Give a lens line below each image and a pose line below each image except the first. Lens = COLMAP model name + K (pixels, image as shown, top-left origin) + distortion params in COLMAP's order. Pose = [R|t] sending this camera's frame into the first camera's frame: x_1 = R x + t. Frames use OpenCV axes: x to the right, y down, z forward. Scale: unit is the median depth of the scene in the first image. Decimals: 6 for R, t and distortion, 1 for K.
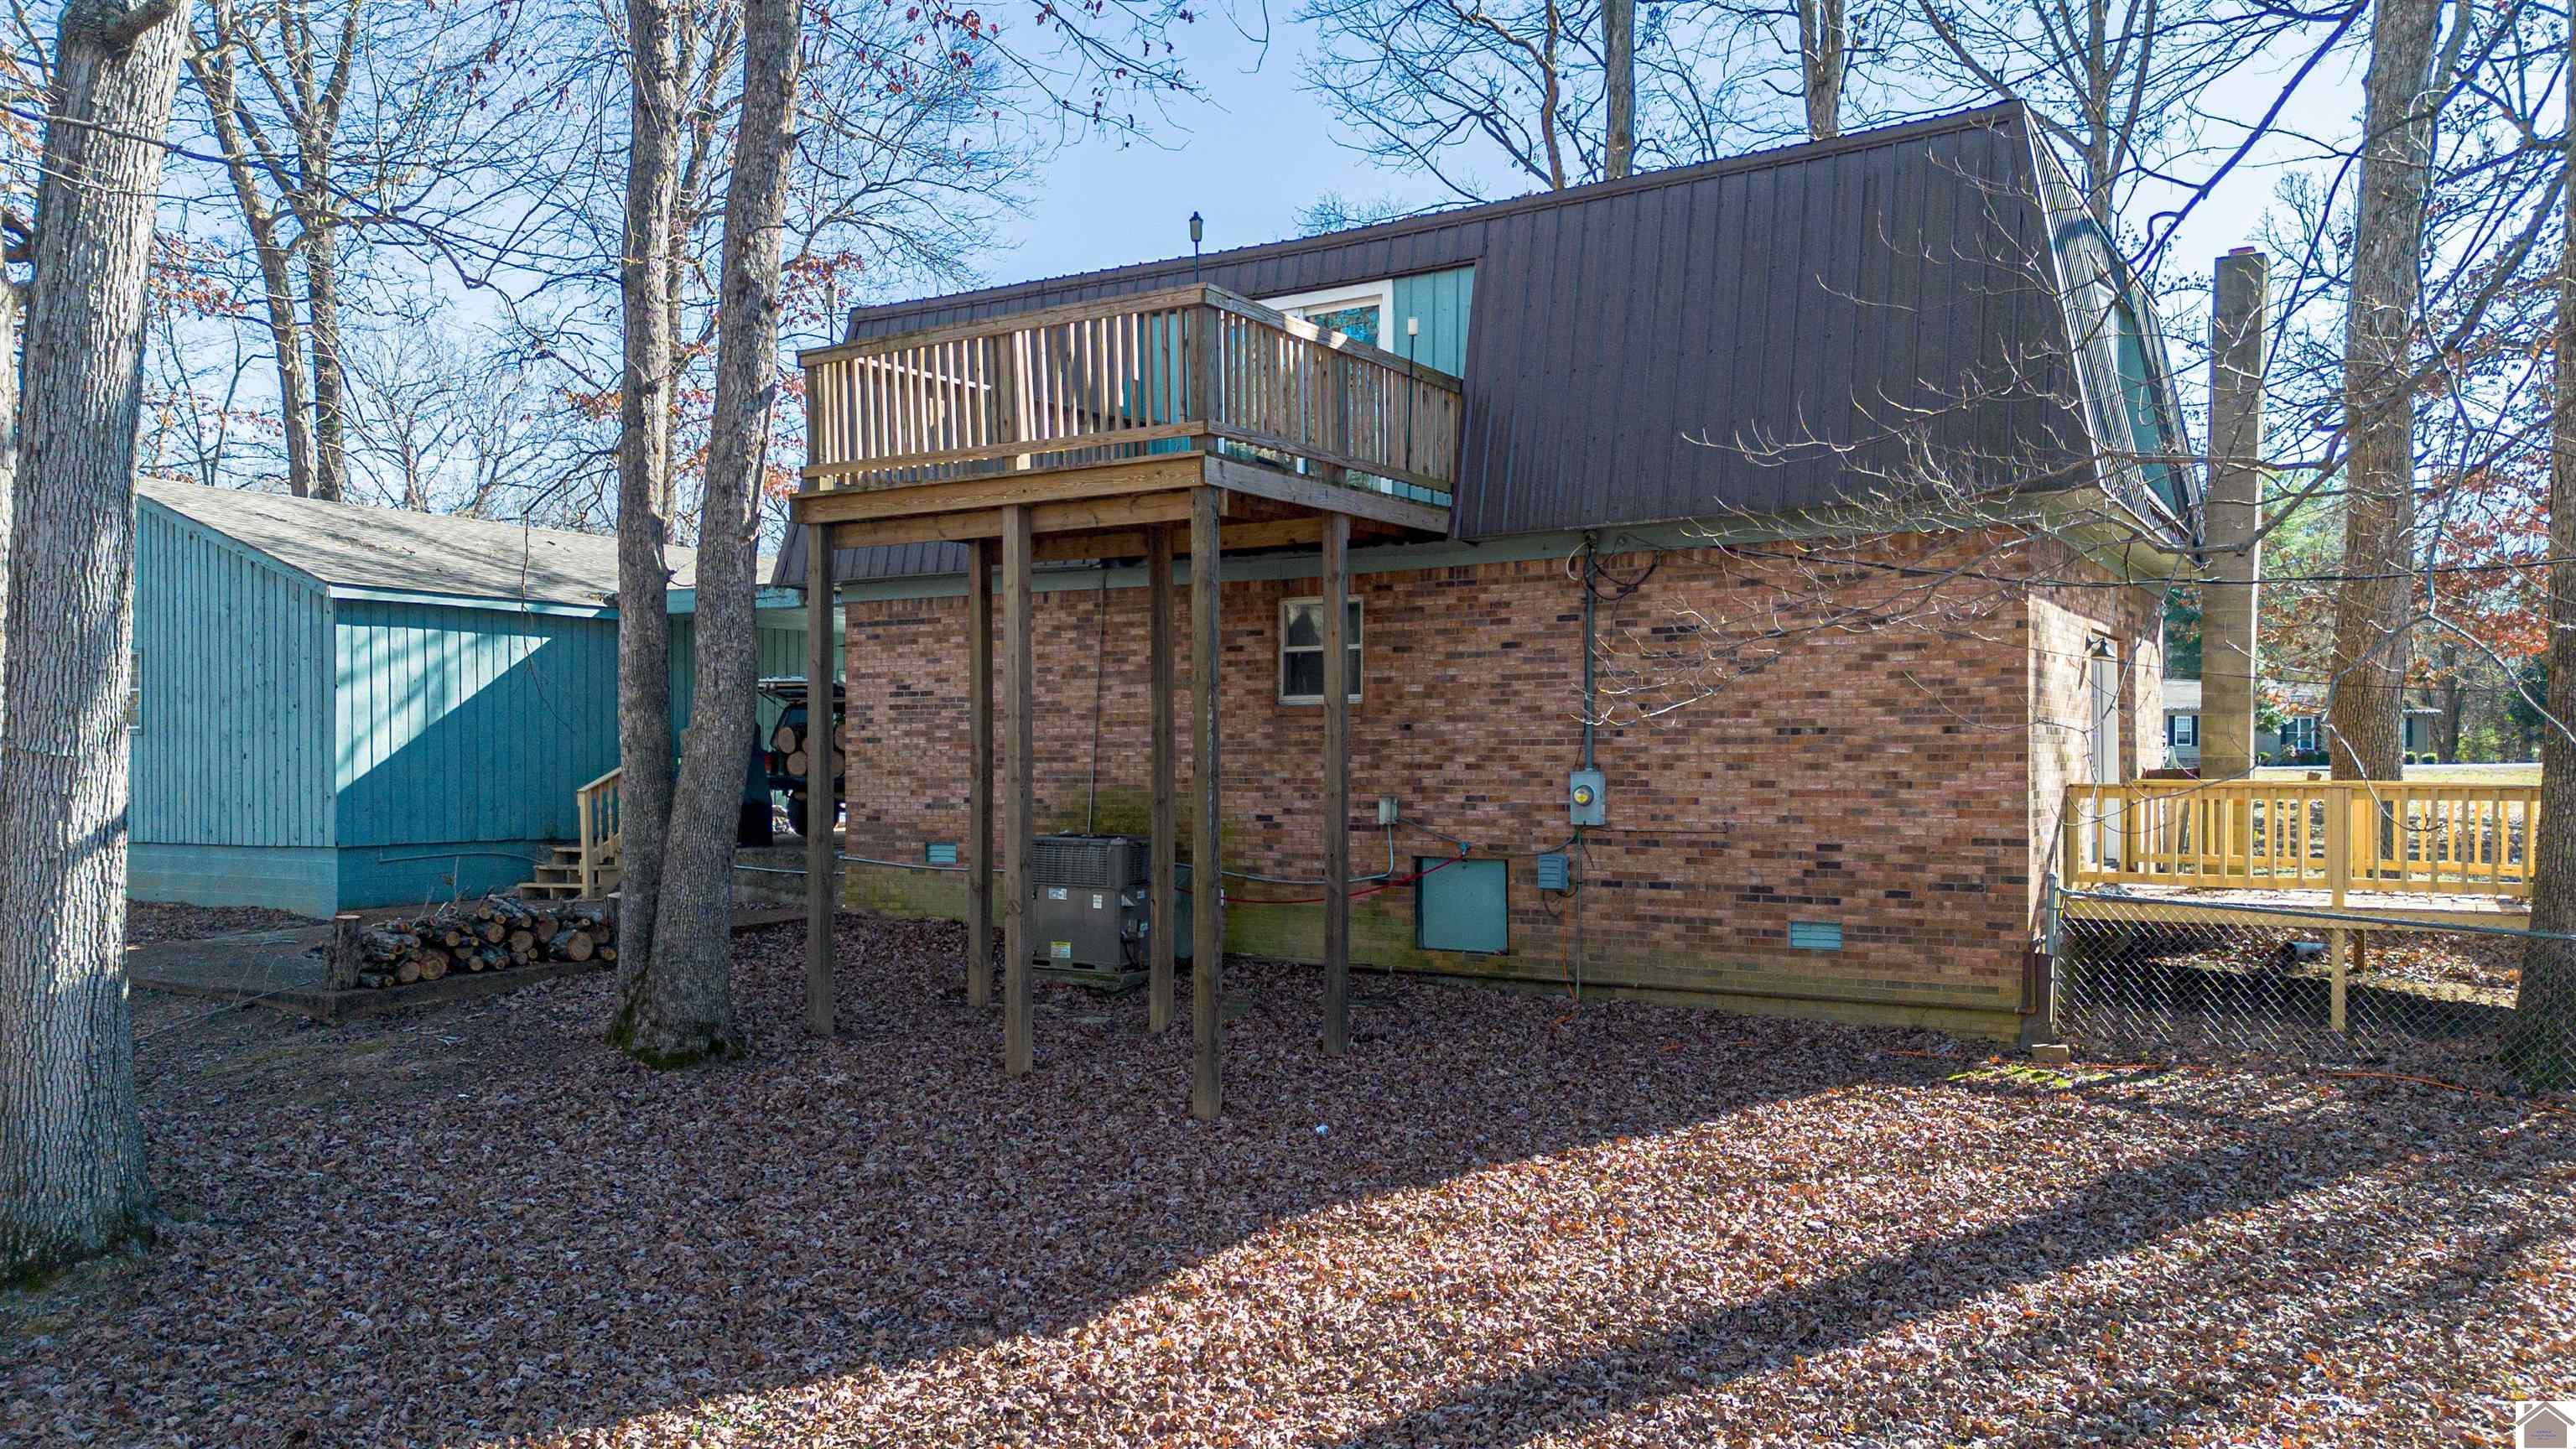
lens RADIAL K [[1848.9, 0, 1285.6], [0, 1848.9, 775.9], [0, 0, 1]] dist [0.048302, -0.002714]
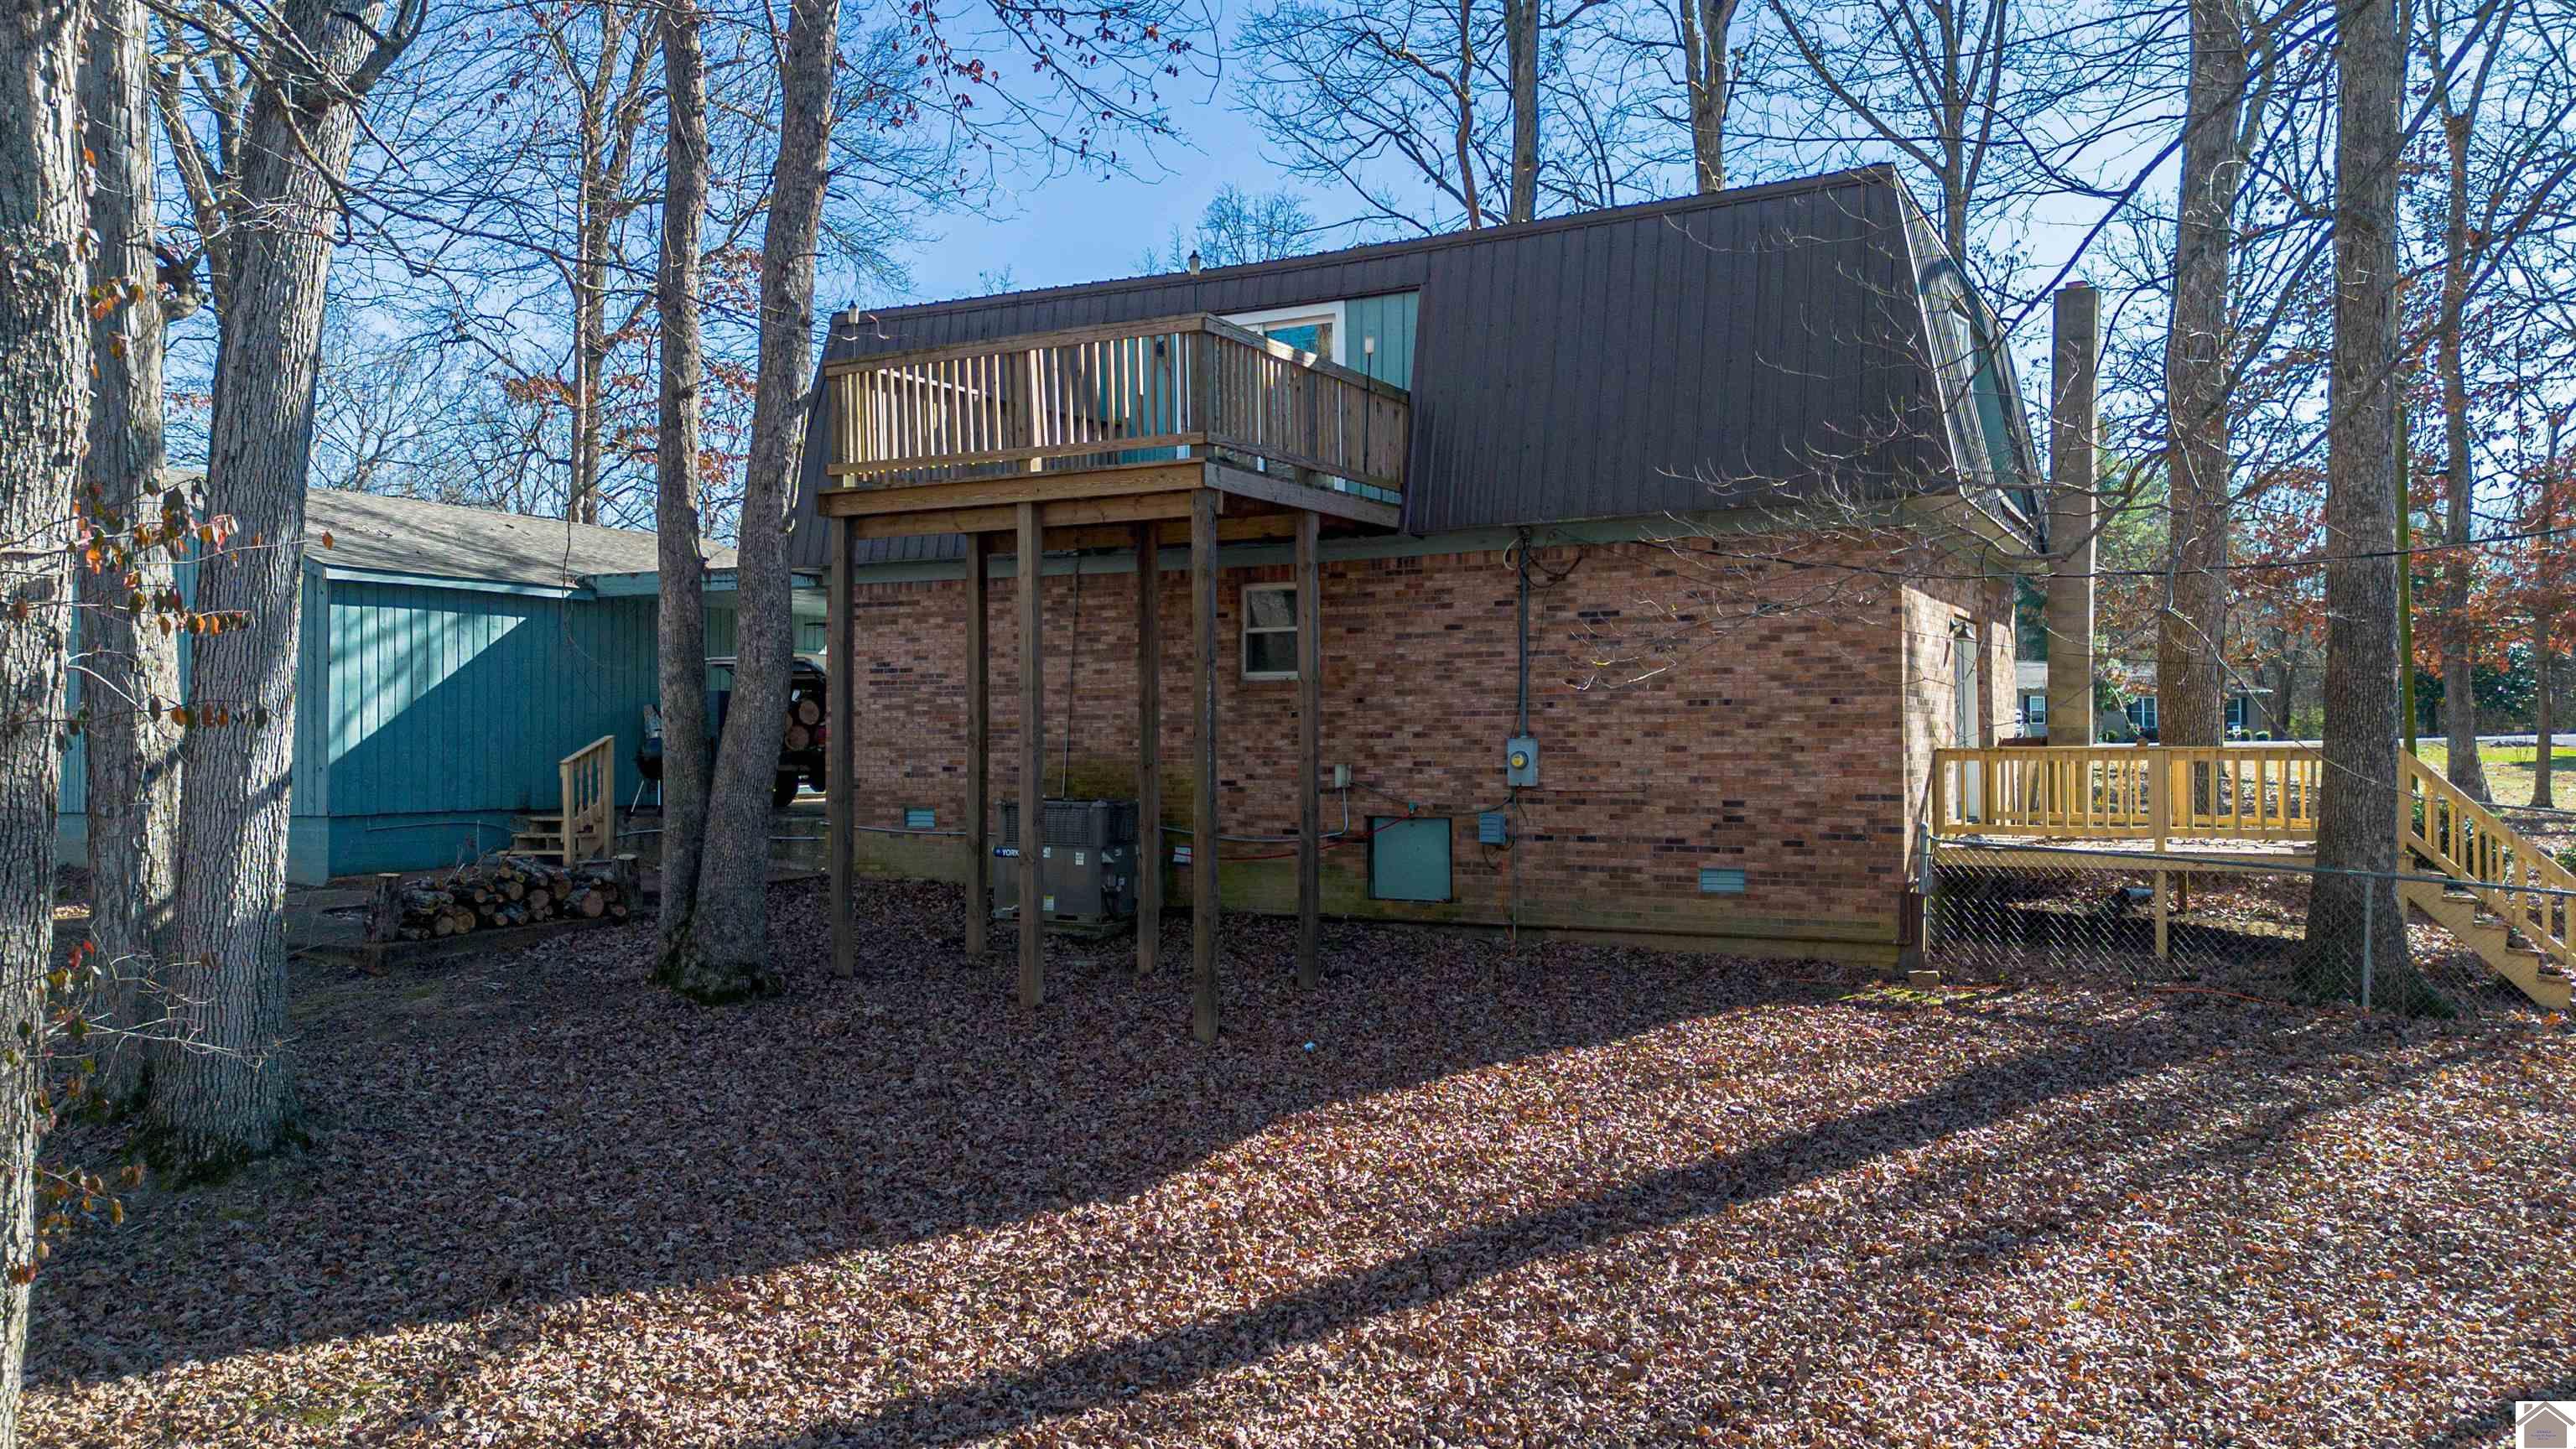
lens RADIAL K [[1871.5, 0, 1288.0], [0, 1871.5, 724.5], [0, 0, 1]] dist [0.076126, -0.051269]
pose [[0.997559, -0.000960, 0.069825, -0.066813], [0.002242, 0.999830, -0.018292, 0.010700], [-0.069796, 0.018404, 0.997392, -0.148623]]
